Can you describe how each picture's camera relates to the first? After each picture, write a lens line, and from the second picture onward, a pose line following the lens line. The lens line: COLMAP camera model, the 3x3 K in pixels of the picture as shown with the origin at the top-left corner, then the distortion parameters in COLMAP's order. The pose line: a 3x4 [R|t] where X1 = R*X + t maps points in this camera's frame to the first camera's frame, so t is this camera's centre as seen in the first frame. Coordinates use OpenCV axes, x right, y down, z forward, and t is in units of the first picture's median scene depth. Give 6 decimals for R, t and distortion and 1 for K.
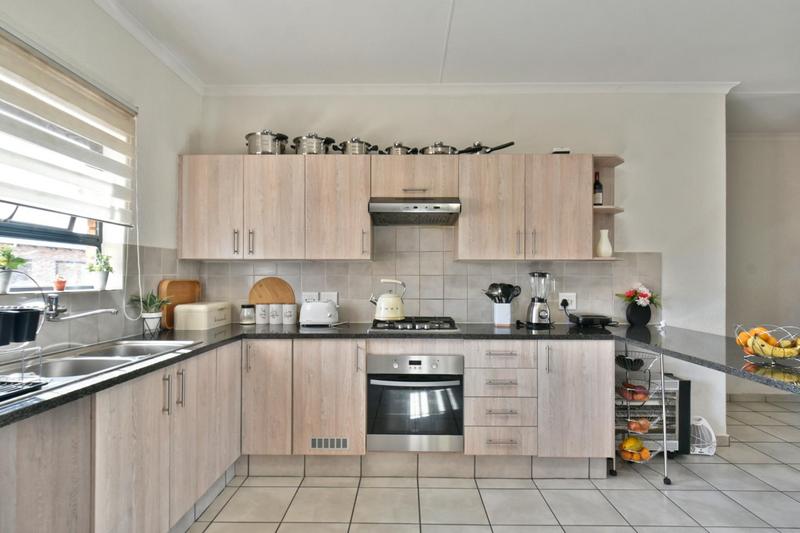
lens RADIAL K [[404.0, 0, 399.5], [0, 404.0, 276.8], [0, 0, 1]] dist [0.002881, -0.000280]
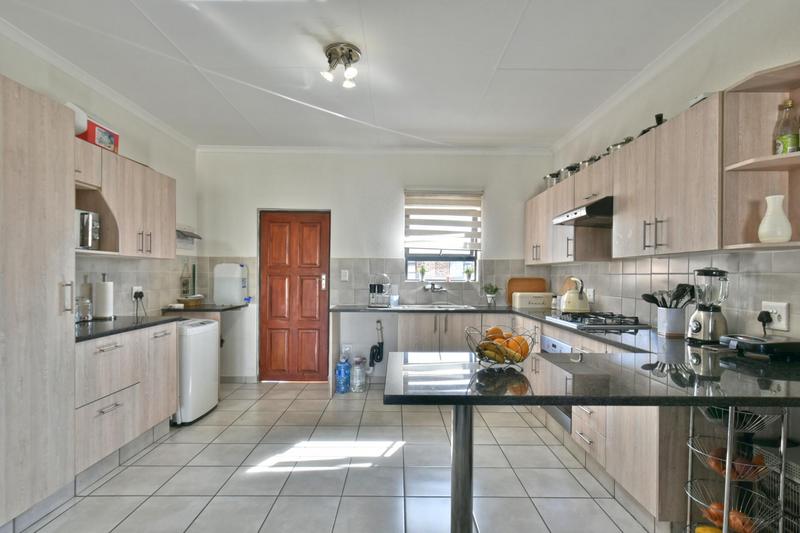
lens RADIAL K [[404.0, 0, 399.5], [0, 404.0, 276.8], [0, 0, 1]] dist [0.002881, -0.000280]
pose [[0.020658, 0.002215, -0.999784, 1.120198], [-0.001284, 0.999997, 0.002188, 0.001201], [0.999786, 0.001238, 0.020661, 0.455383]]
